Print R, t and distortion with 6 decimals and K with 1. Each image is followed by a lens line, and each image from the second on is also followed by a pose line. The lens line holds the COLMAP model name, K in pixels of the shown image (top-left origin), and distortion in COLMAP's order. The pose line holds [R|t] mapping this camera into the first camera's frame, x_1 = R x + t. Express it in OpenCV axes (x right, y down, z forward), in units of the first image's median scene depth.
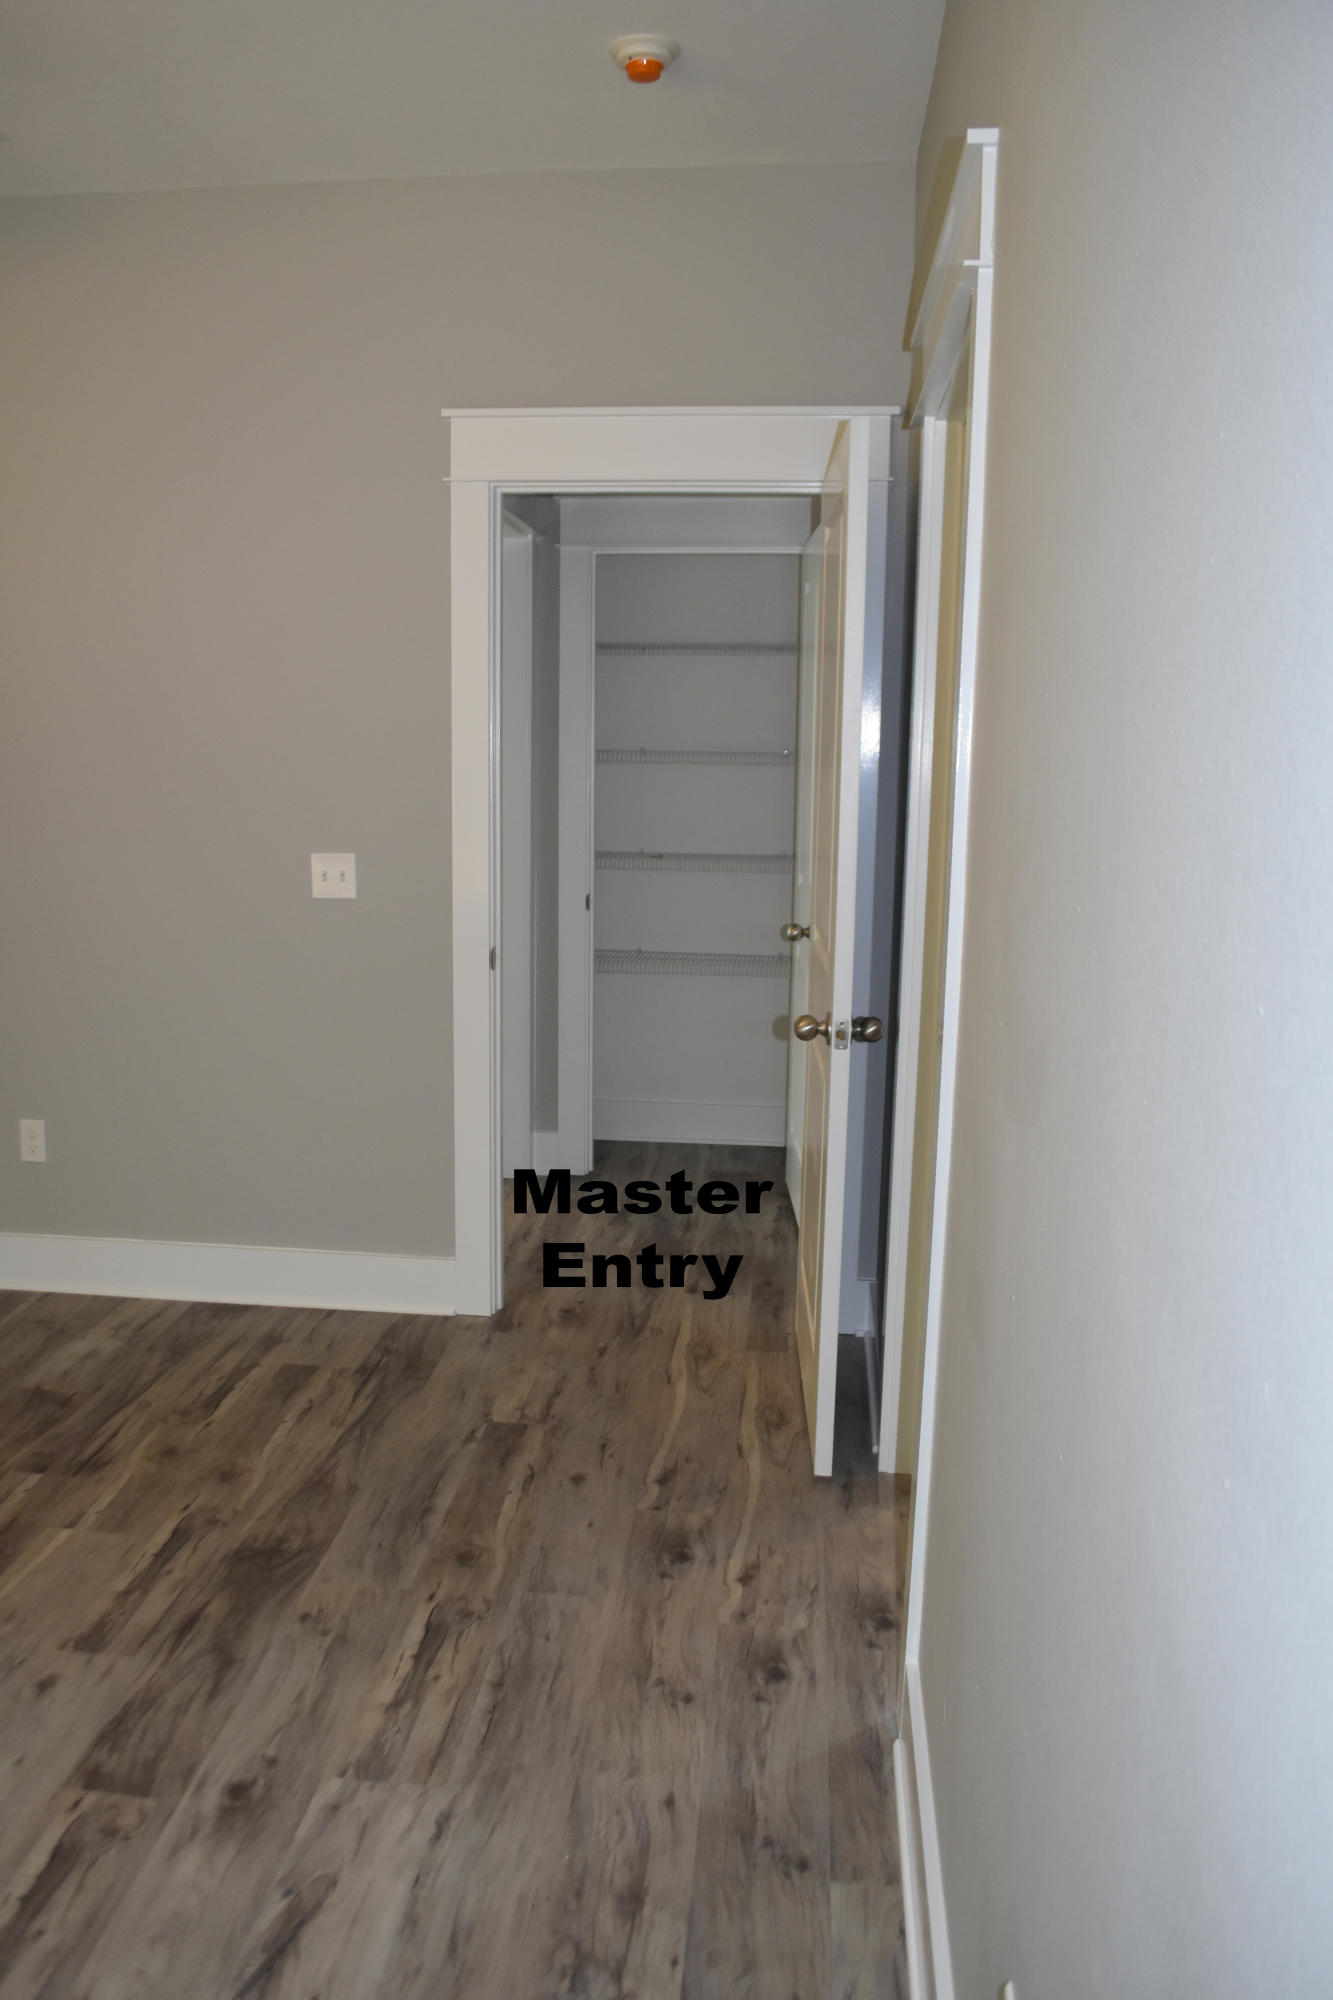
lens RADIAL K [[1573.4, 0, 640.9], [0, 1573.4, 1024.4], [0, 0, 1]] dist [-0.085841, 0.012402]
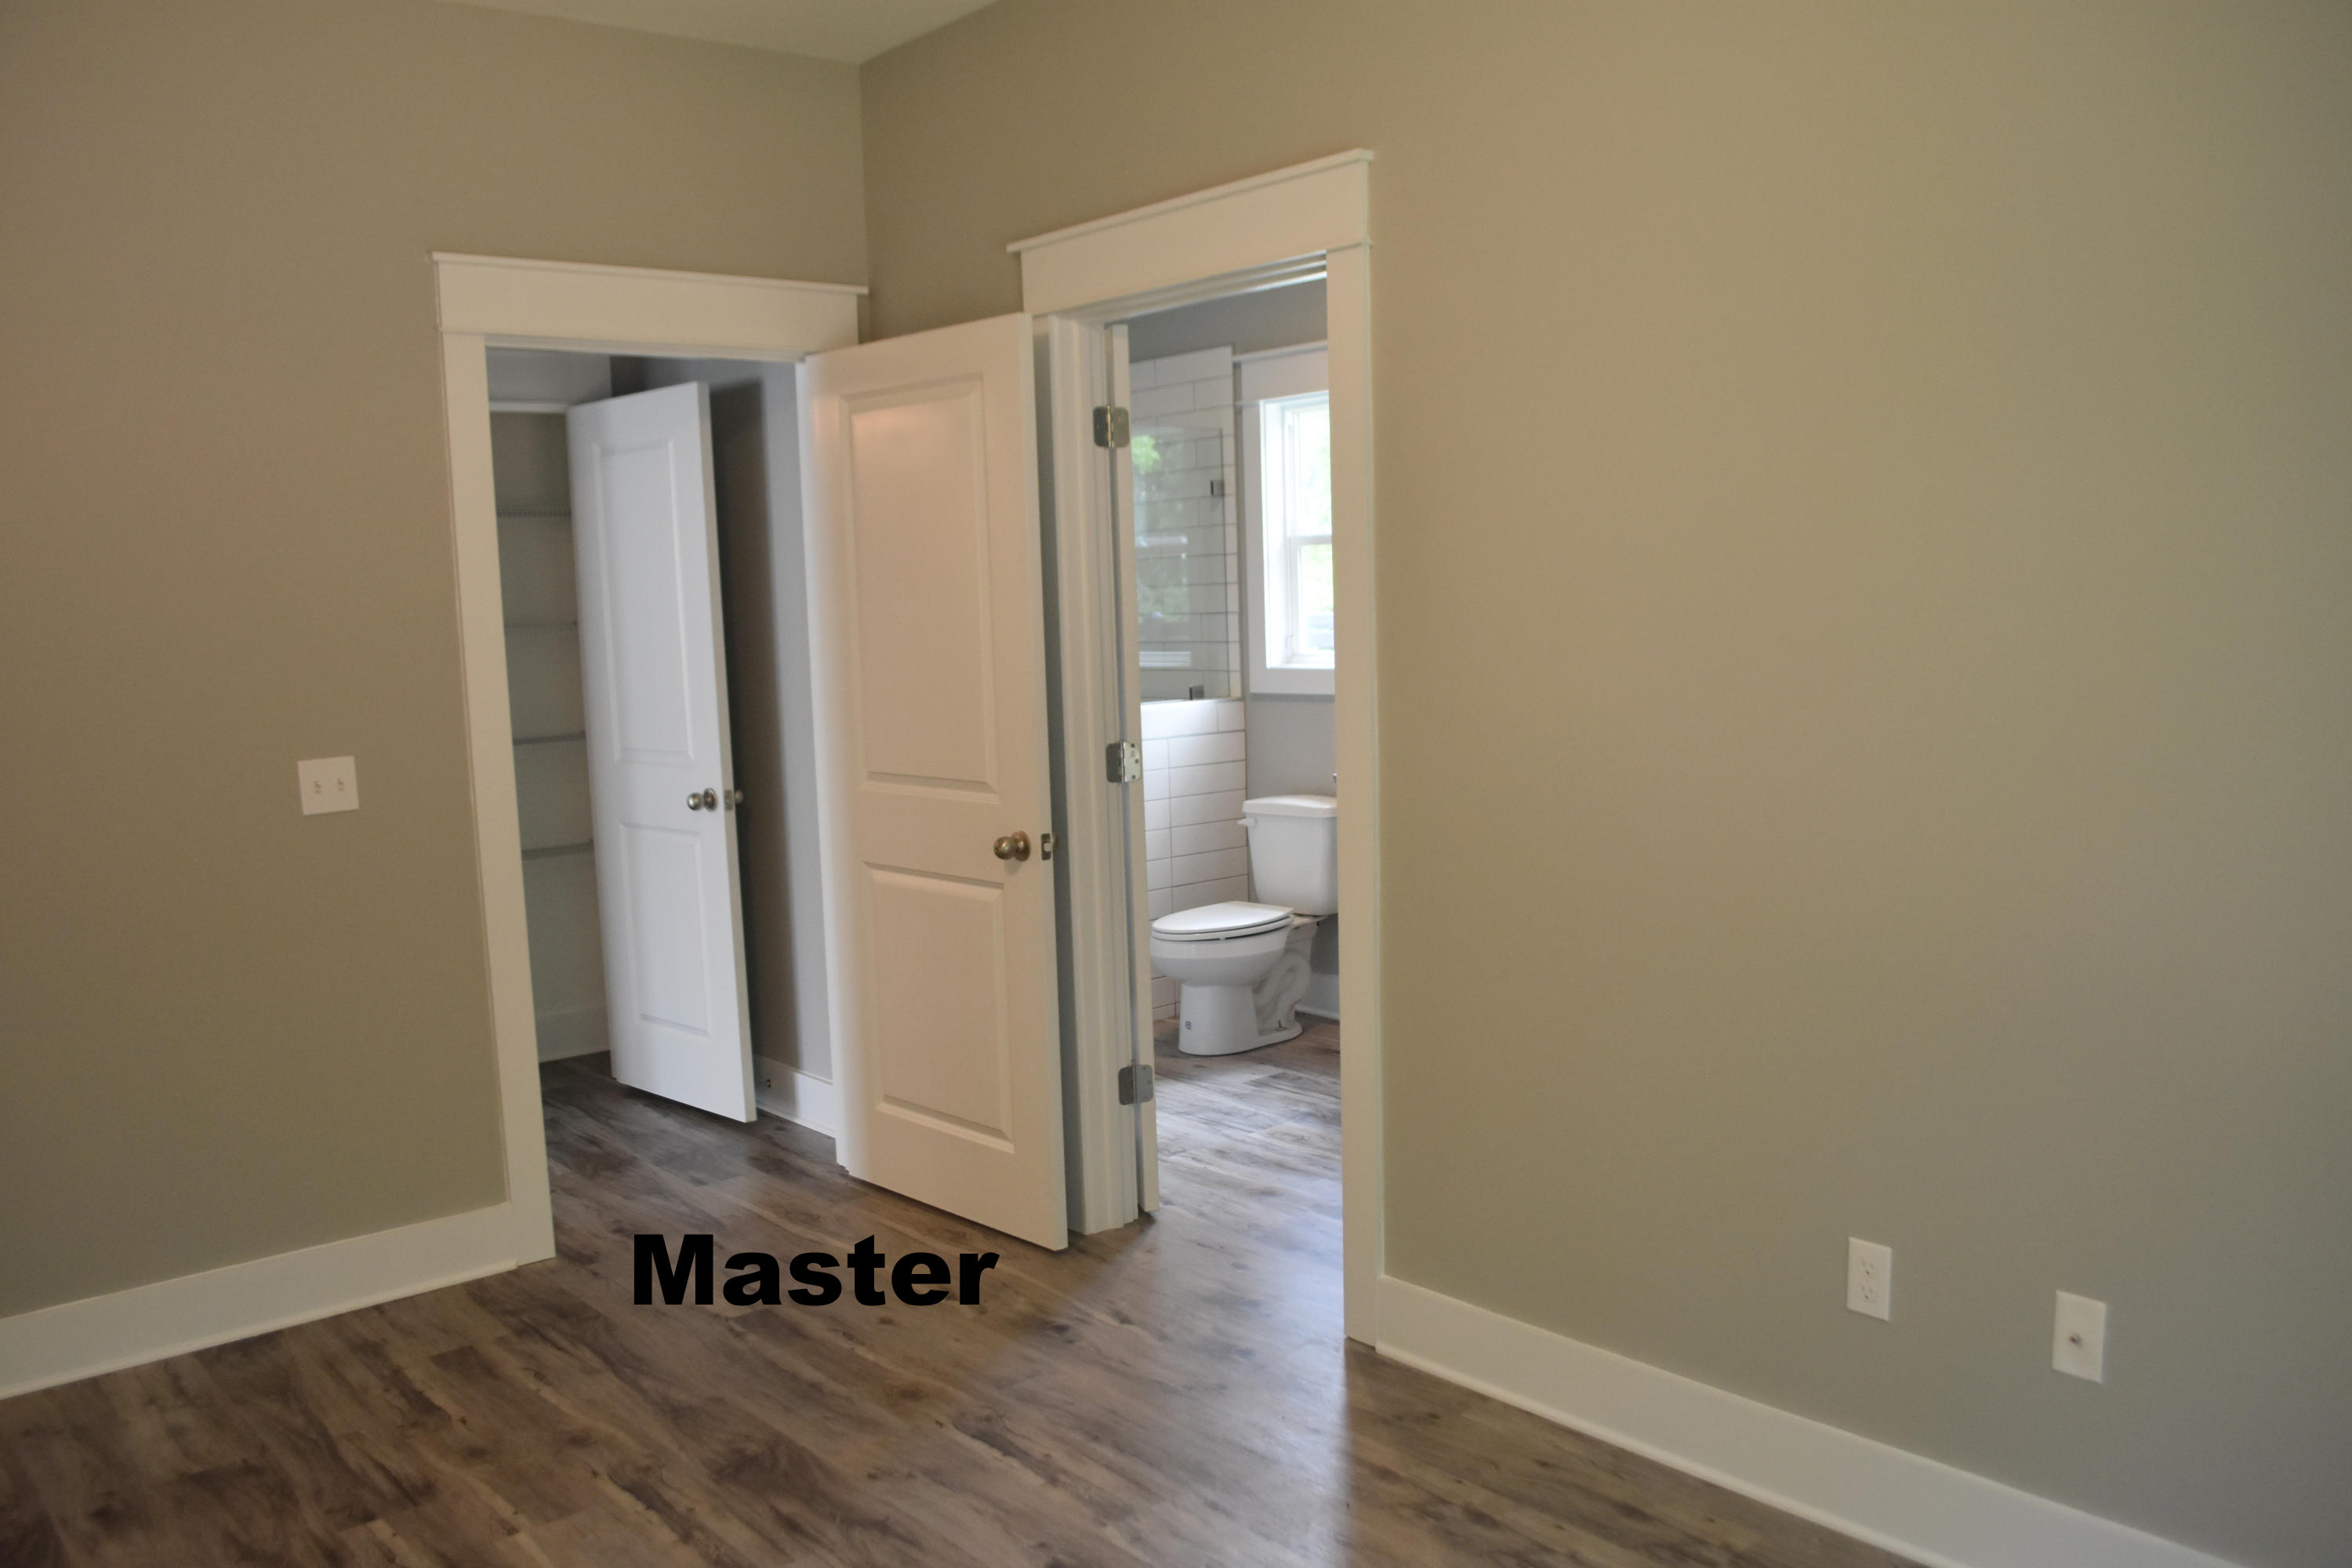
lens RADIAL K [[1850.3, 0, 1184.3], [0, 1850.3, 830.7], [0, 0, 1]] dist [-0.085841, 0.012402]
pose [[0.680947, -0.130368, 0.720635, -0.699421], [0.174999, 0.984486, 0.012739, -0.003144], [-0.711116, 0.117436, 0.693198, 0.000069]]
